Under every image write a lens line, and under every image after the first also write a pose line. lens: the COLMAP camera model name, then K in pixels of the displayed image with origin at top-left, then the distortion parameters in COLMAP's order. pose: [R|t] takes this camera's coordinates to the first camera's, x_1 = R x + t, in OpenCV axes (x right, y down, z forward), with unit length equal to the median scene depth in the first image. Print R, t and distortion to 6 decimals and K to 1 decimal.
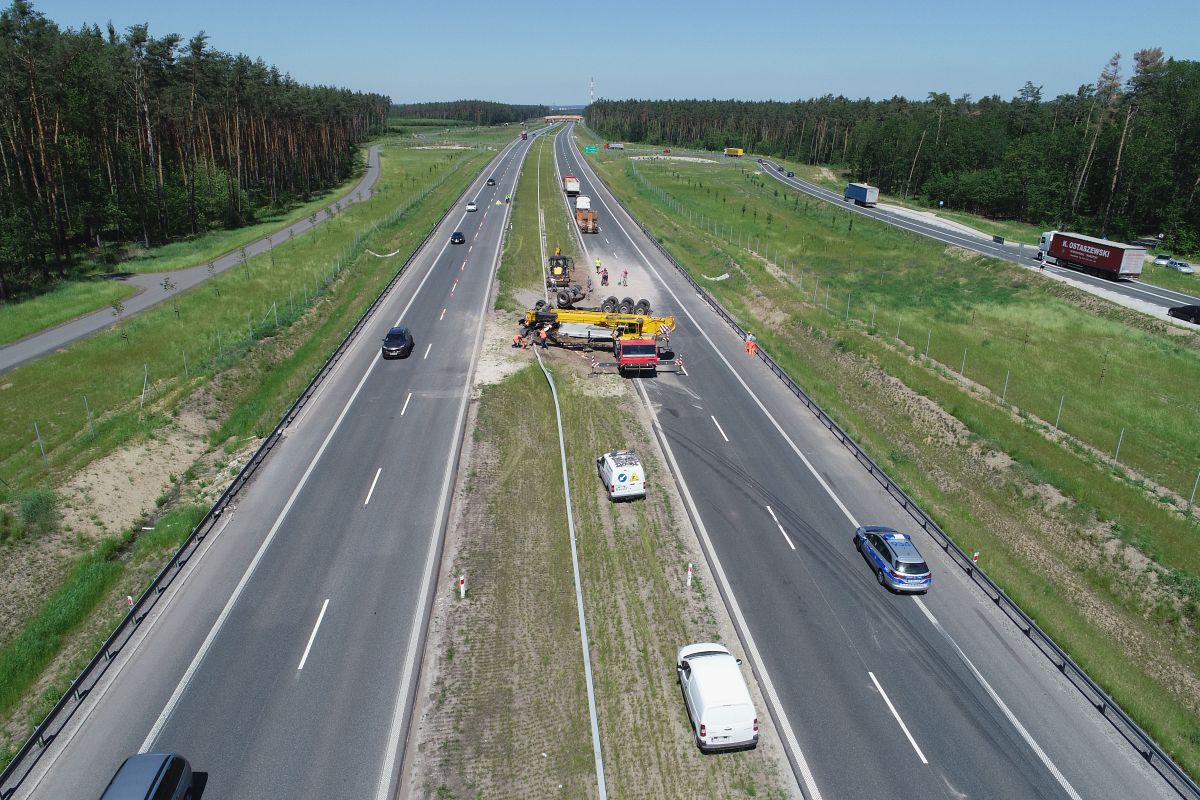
lens RADIAL K [[803.3, 0, 606.1], [0, 803.3, 401.9], [0, 0, 1]] dist [-0.001582, 0.000747]
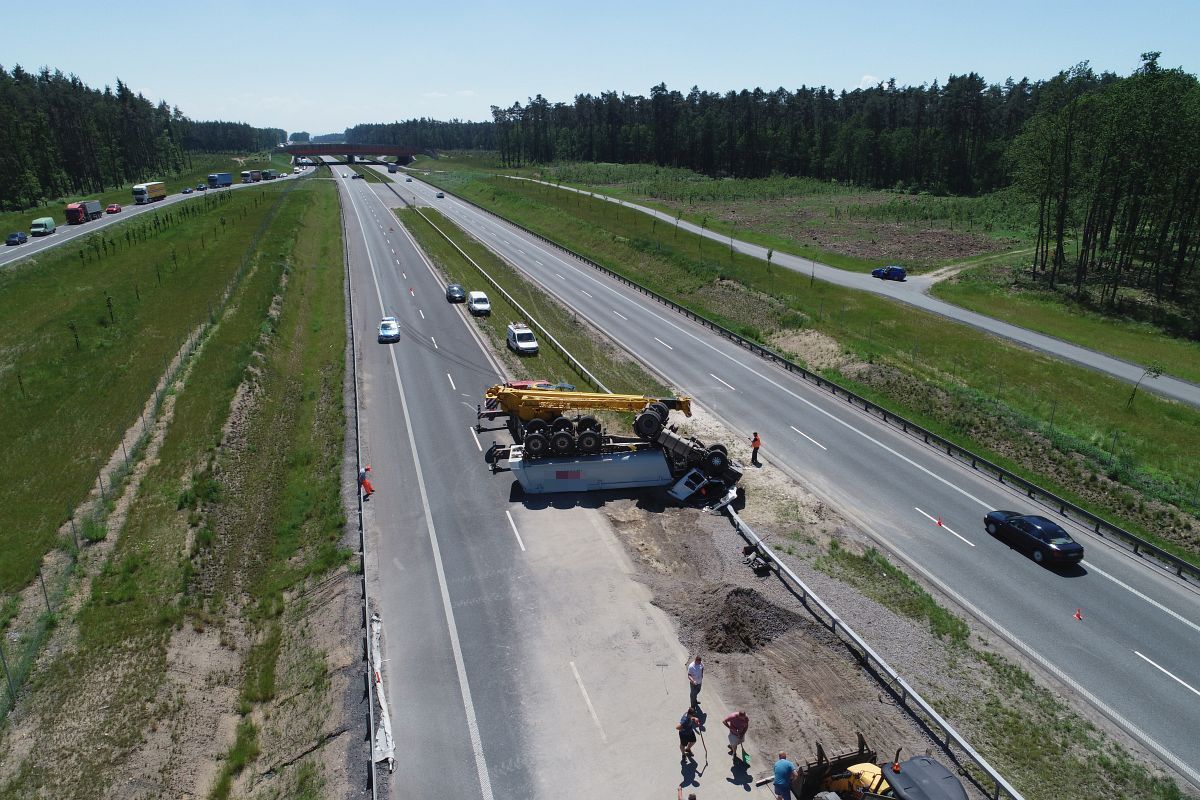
lens RADIAL K [[803.3, 0, 600.1], [0, 803.3, 397.0], [0, 0, 1]] dist [-0.001582, 0.000747]
pose [[-0.980185, 0.044180, -0.193096, 0.098994], [-0.083327, 0.792404, 0.604279, -0.446823], [0.179707, 0.608395, -0.773021, 1.264522]]
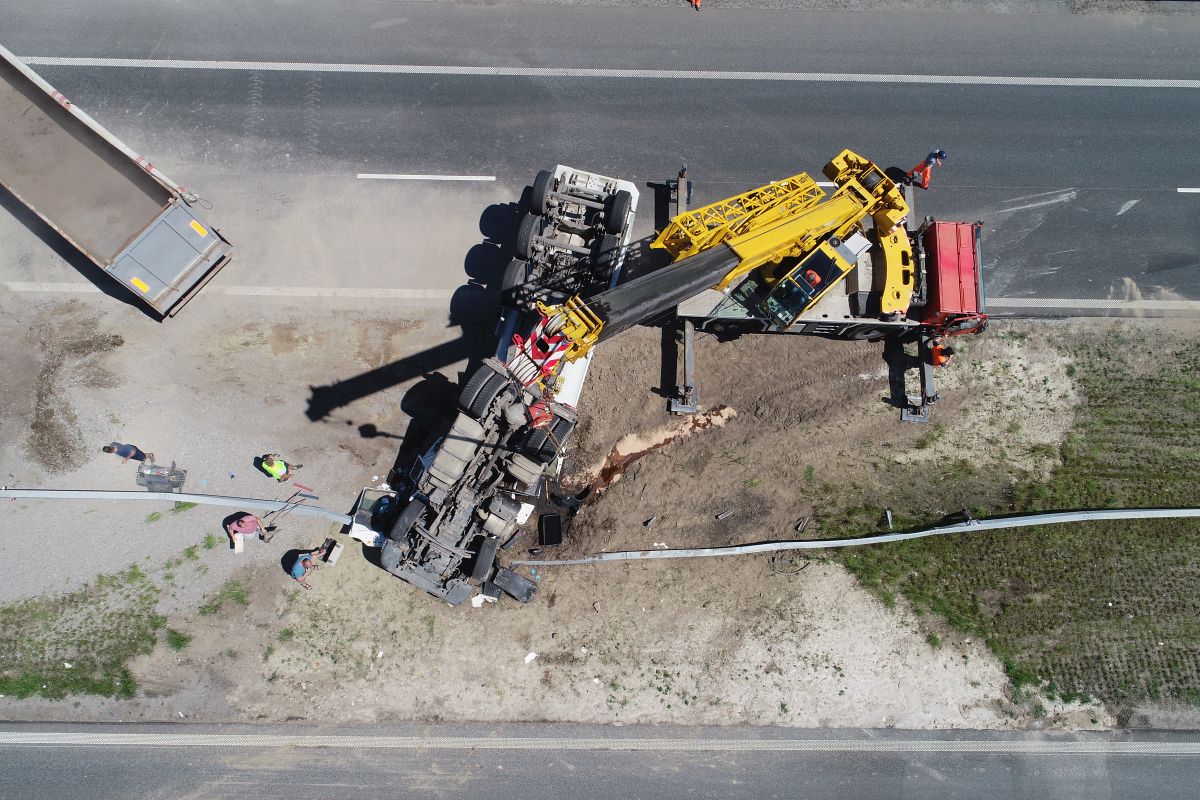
lens RADIAL K [[803.3, 0, 603.0], [0, 803.3, 403.1], [0, 0, 1]] dist [-0.001582, 0.000747]
pose [[0.103248, -0.971885, 0.211611, -0.083977], [0.323891, 0.234004, 0.916699, -0.330036], [-0.940444, -0.026109, 0.338946, 0.759633]]
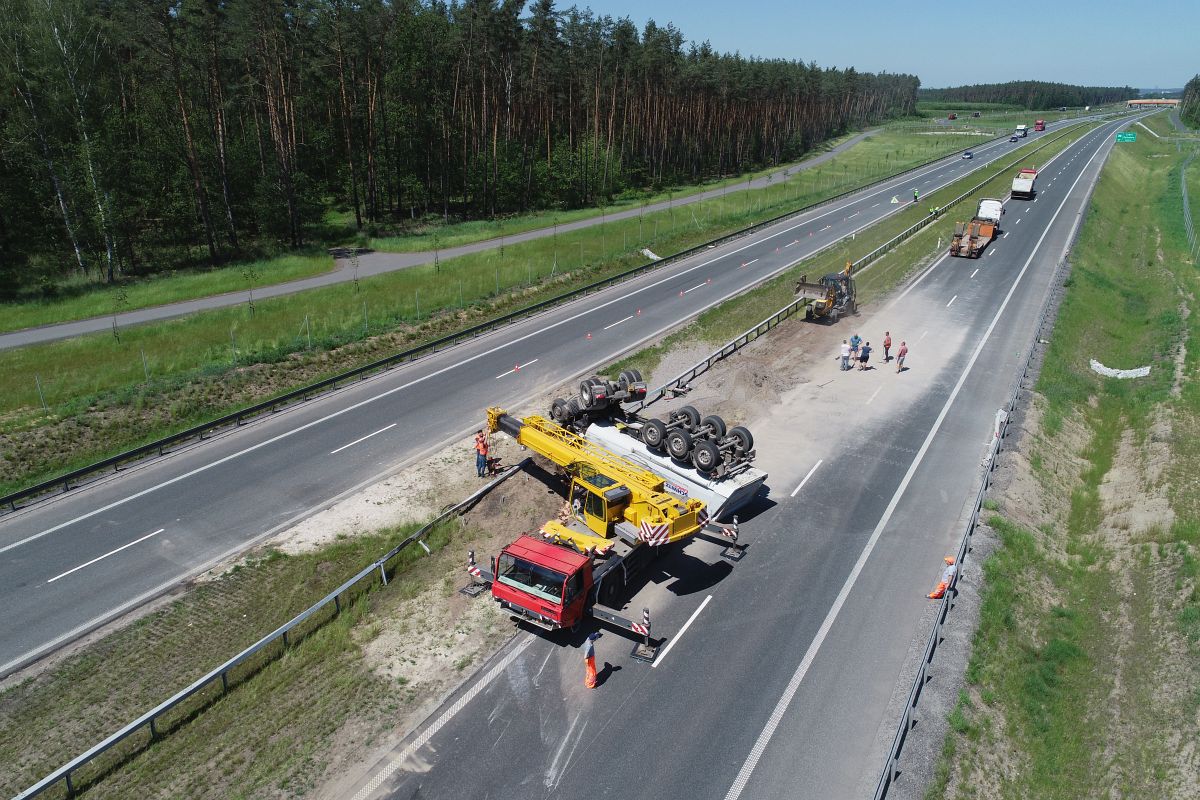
lens RADIAL K [[803.3, 0, 604.0], [0, 803.3, 402.9], [0, 0, 1]] dist [-0.001582, 0.000747]
pose [[0.806763, 0.206505, -0.553615, 0.208331], [-0.197253, 0.977316, 0.077101, -0.141173], [0.556978, 0.047000, 0.829196, 0.491690]]
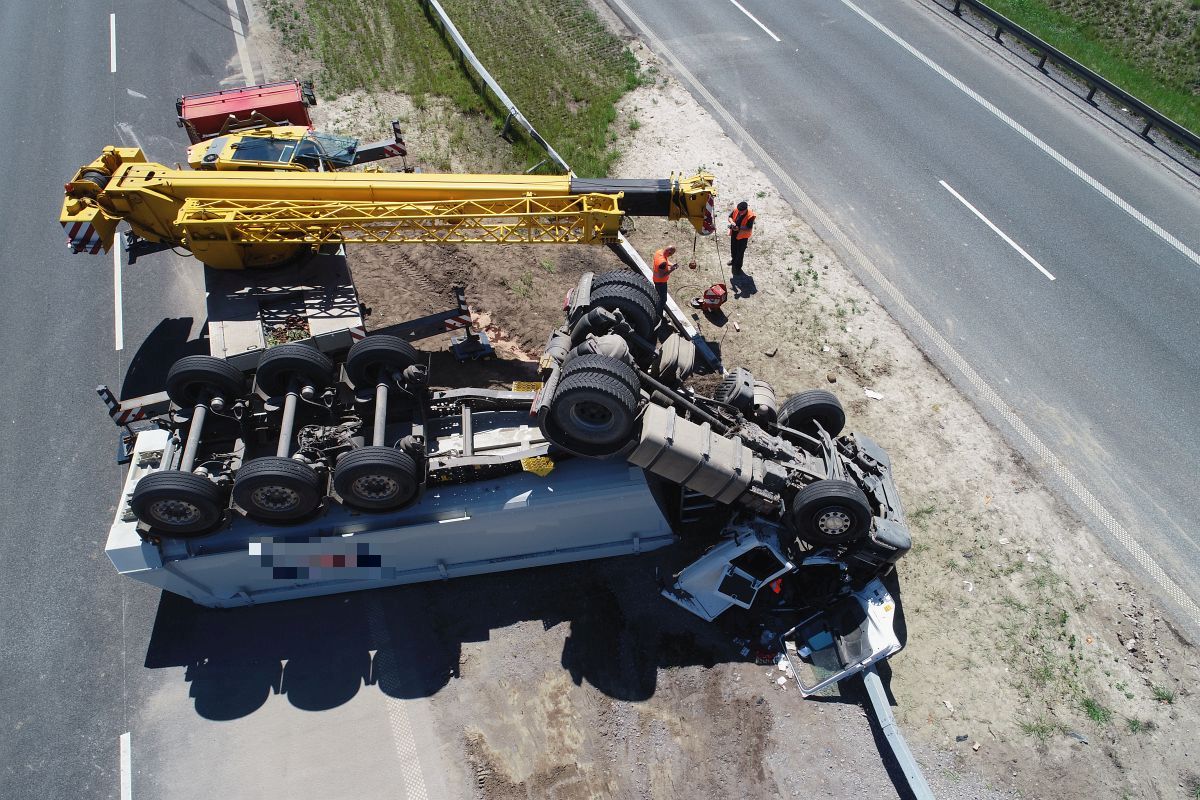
lens RADIAL K [[803.3, 0, 601.9], [0, 803.3, 400.8], [0, 0, 1]] dist [-0.001582, 0.000747]
pose [[-0.958455, 0.206085, -0.197212, -0.006291], [-0.112015, 0.363906, 0.924676, -0.249347], [0.262329, 0.908351, -0.325703, 0.921832]]
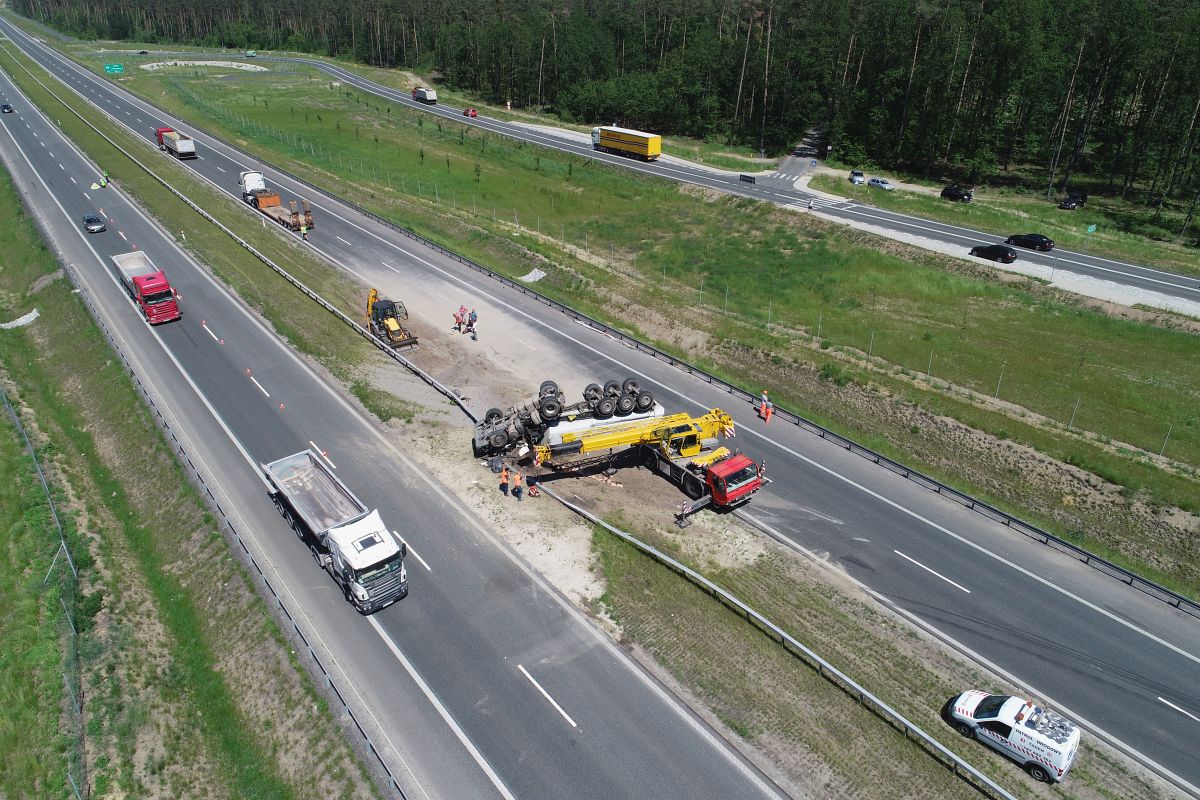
lens RADIAL K [[803.3, 0, 603.8], [0, 803.3, 399.8], [0, 0, 1]] dist [-0.001582, 0.000747]
pose [[0.837178, -0.264993, 0.478448, -0.305814], [0.198888, 0.962398, 0.185022, -0.223298], [-0.509487, -0.059739, 0.858402, 0.301392]]
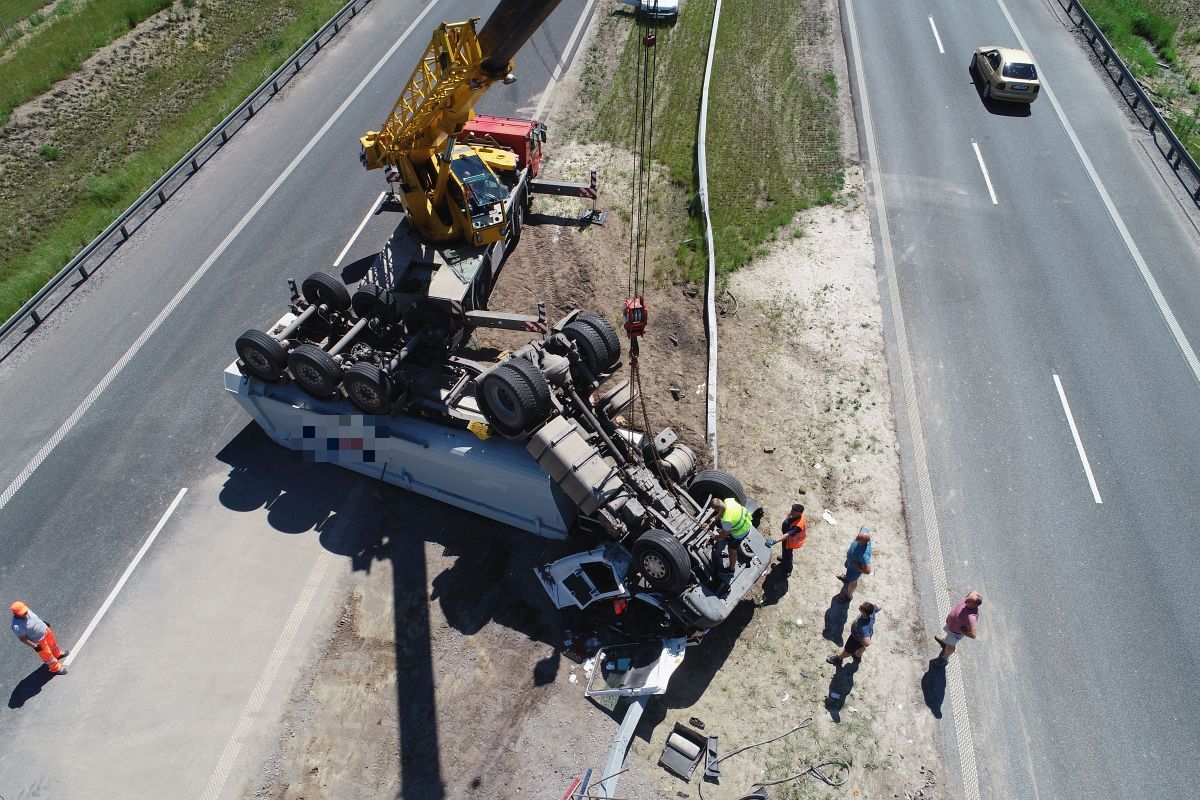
lens RADIAL K [[803.3, 0, 601.9], [0, 803.3, 400.8], [0, 0, 1]] dist [-0.001582, 0.000747]
pose [[-0.967959, -0.192381, 0.161386, -0.081909], [0.064994, 0.428850, 0.901035, -0.283600], [-0.242552, 0.882654, -0.402605, 0.946673]]
